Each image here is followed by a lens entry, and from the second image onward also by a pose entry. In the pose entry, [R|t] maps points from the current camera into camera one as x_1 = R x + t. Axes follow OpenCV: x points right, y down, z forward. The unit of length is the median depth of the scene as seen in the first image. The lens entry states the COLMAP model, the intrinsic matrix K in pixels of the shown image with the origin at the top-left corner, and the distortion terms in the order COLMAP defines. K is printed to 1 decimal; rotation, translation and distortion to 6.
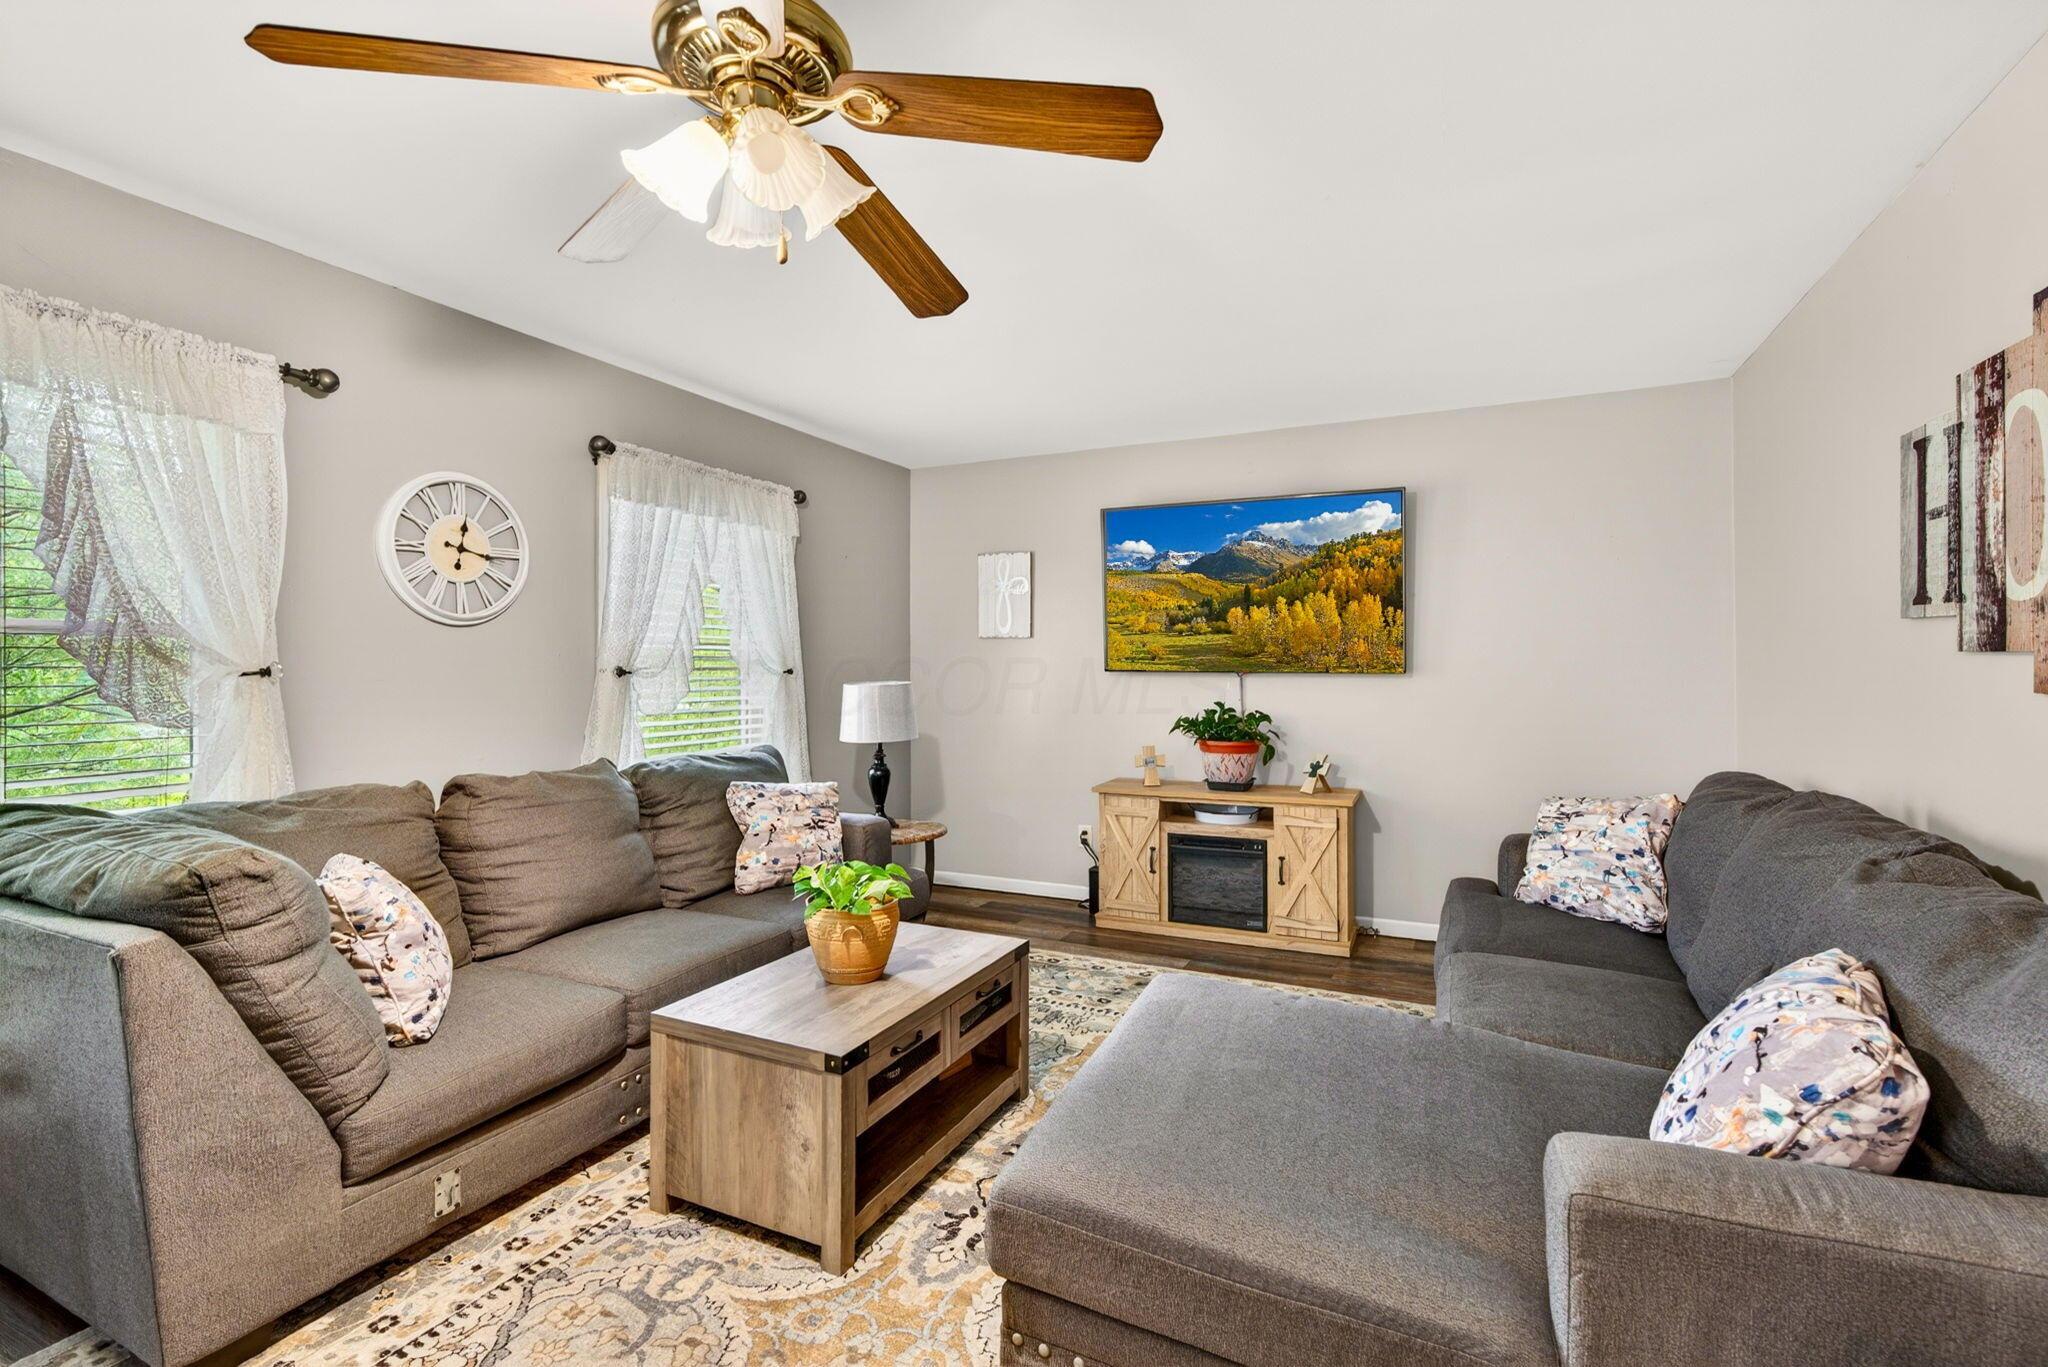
lens RADIAL K [[926.8, 0, 1017.0], [0, 926.8, 664.6], [0, 0, 1]] dist [-0.001207, 0.000450]
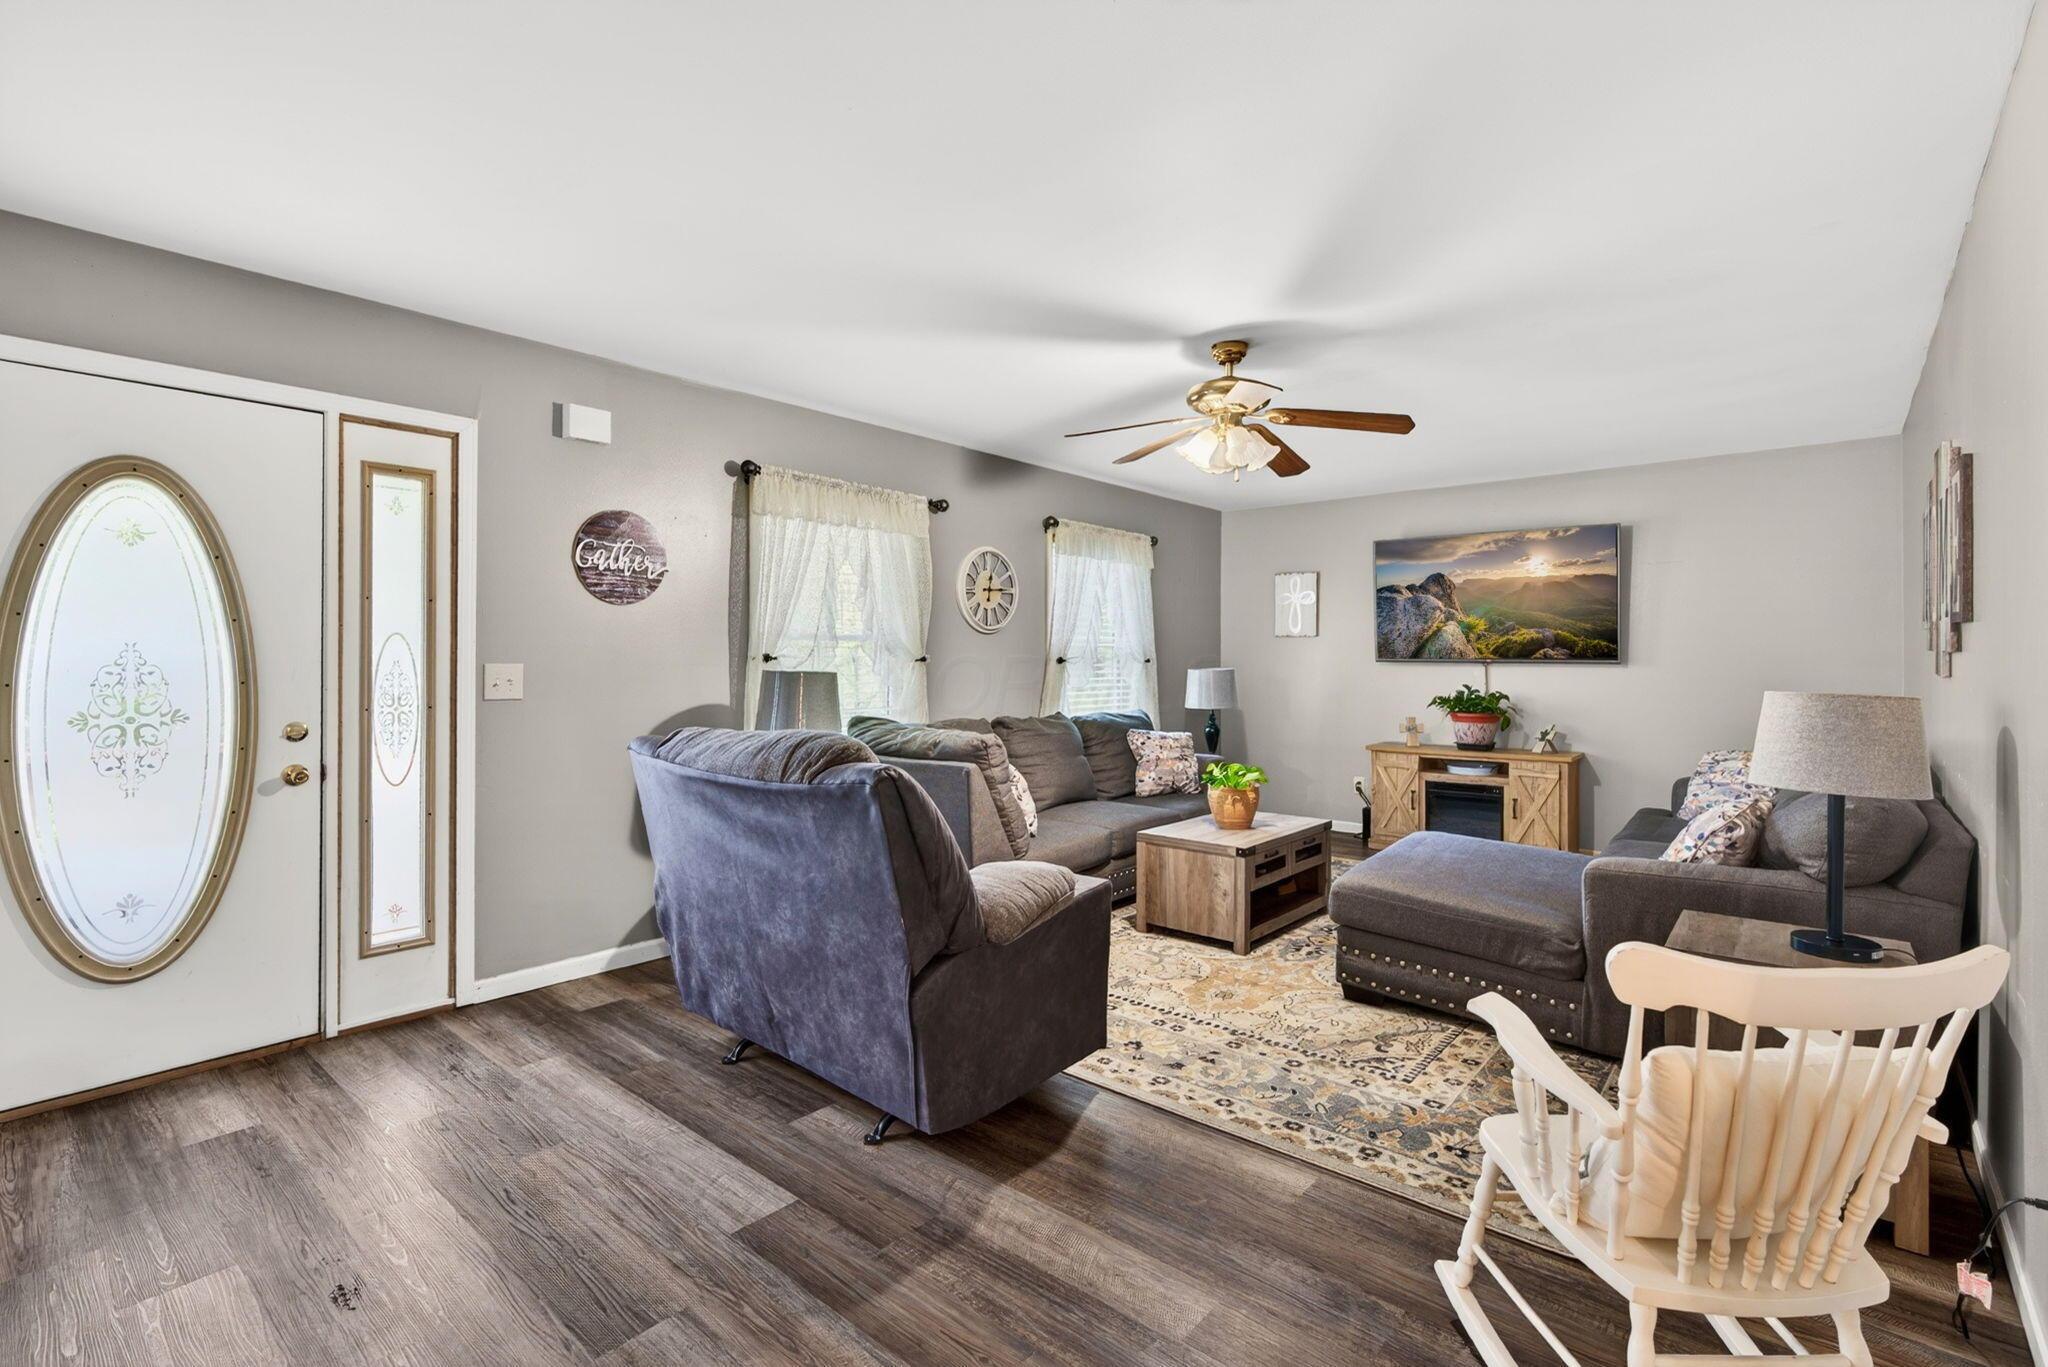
lens RADIAL K [[926.8, 0, 1017.0], [0, 926.8, 664.6], [0, 0, 1]] dist [-0.001207, 0.000450]
pose [[0.965178, 0.005946, -0.261525, -0.077823], [-0.003575, 0.999948, 0.009541, 0.000142], [0.261568, -0.008274, 0.965149, -0.595896]]
